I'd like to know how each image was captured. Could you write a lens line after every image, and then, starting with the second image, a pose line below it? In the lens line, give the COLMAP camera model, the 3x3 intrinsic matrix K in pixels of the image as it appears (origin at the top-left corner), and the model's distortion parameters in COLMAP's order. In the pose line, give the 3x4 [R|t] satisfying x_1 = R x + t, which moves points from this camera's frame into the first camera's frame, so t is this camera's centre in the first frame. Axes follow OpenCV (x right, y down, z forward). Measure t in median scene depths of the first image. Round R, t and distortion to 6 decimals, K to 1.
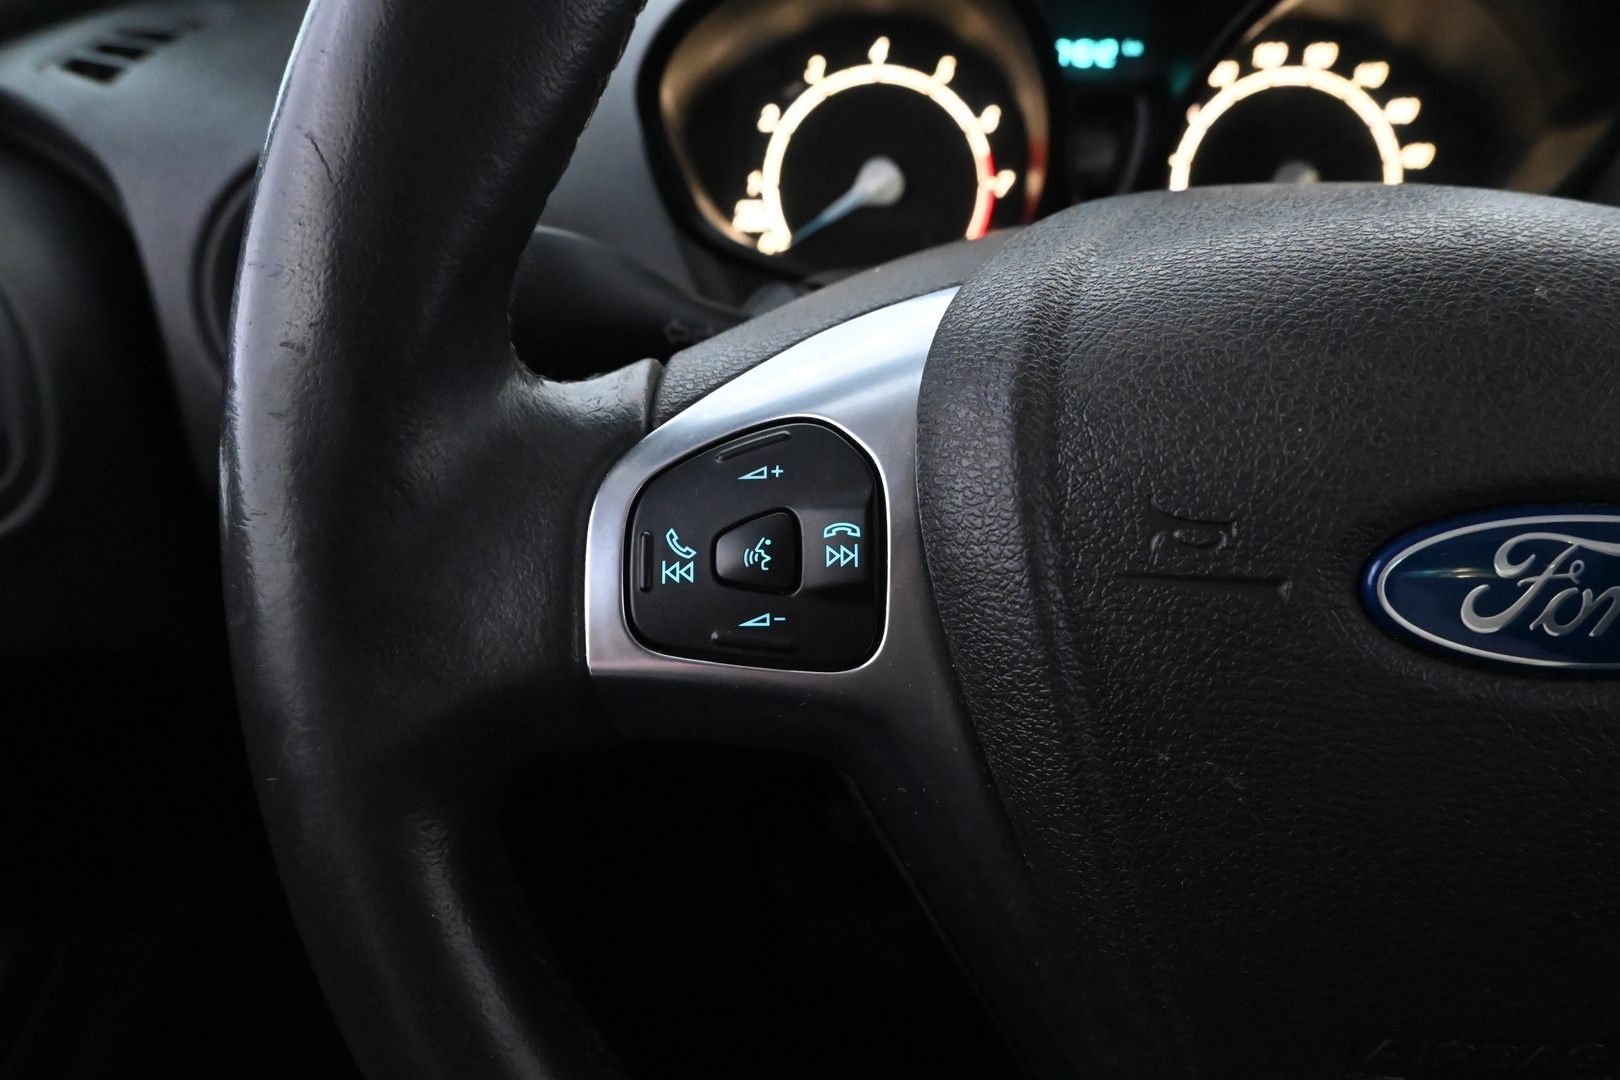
lens RADIAL K [[1079.3, 0, 810.0], [0, 1079.3, 540.0], [0, 0, 1]] dist [0.000123, 0.000202]
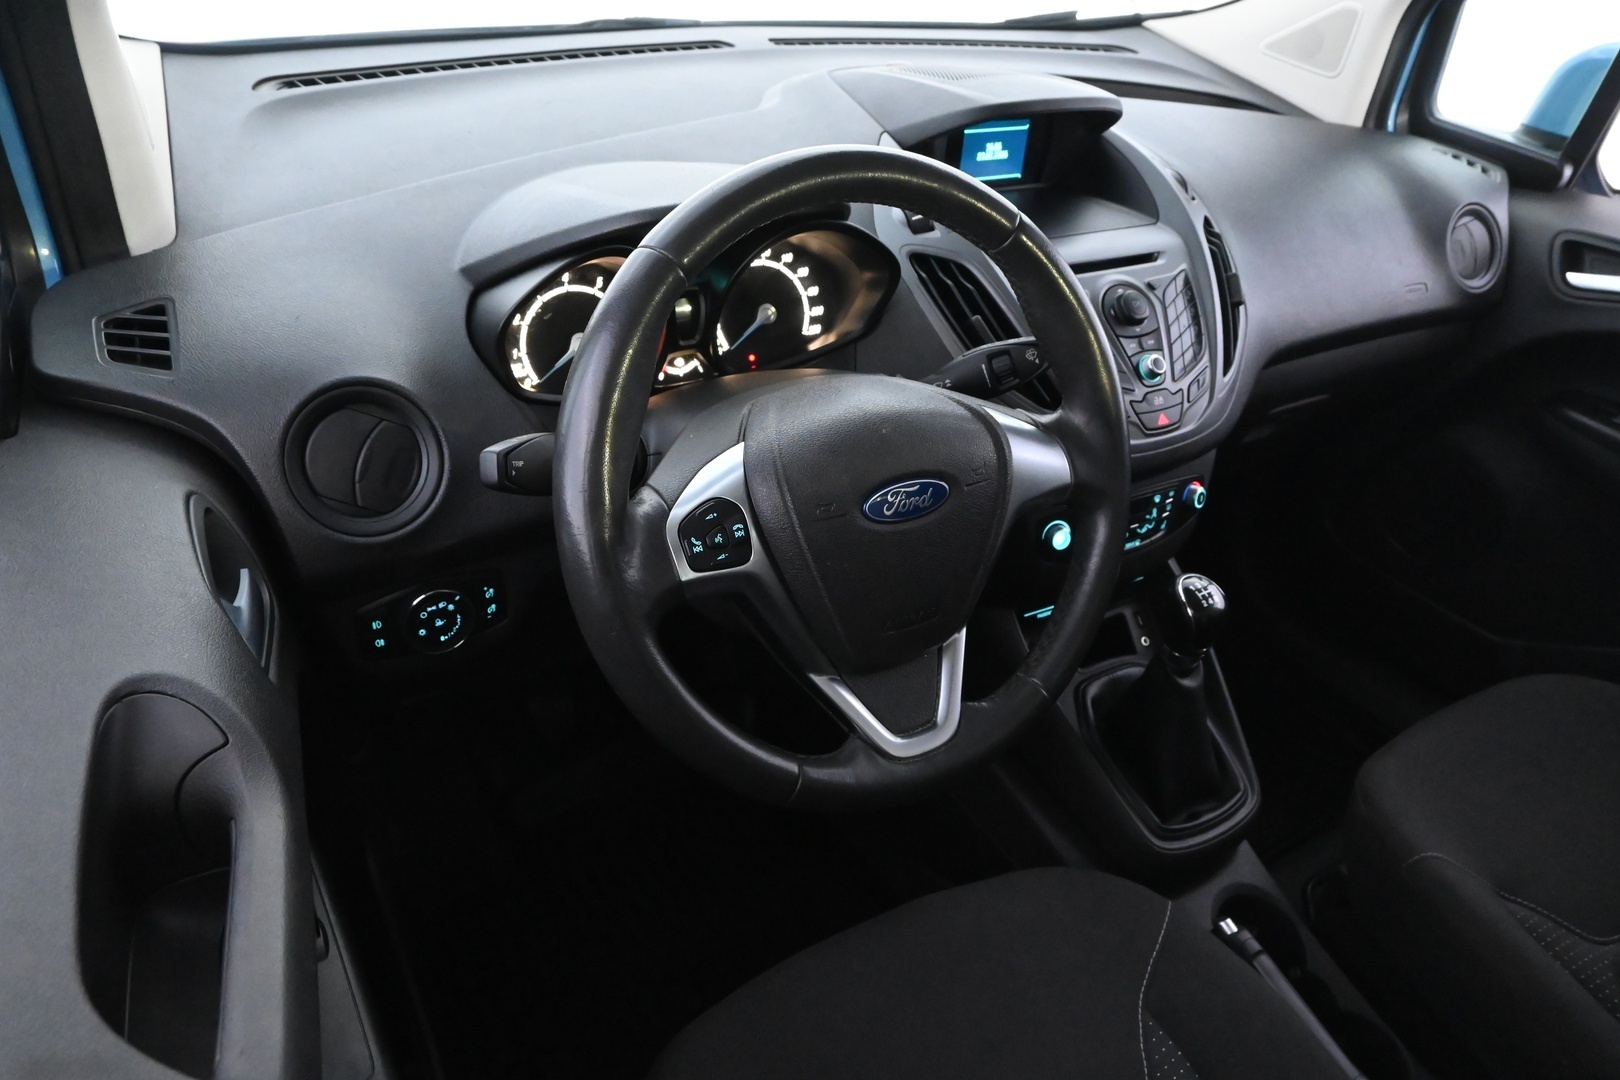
lens RADIAL K [[1079.3, 0, 810.0], [0, 1079.3, 540.0], [0, 0, 1]] dist [0.000123, 0.000202]
pose [[0.850965, -0.236520, 0.468952, -1.414199], [0.206734, 0.971626, 0.114907, -0.318438], [-0.482824, -0.000833, 0.875717, -2.193049]]
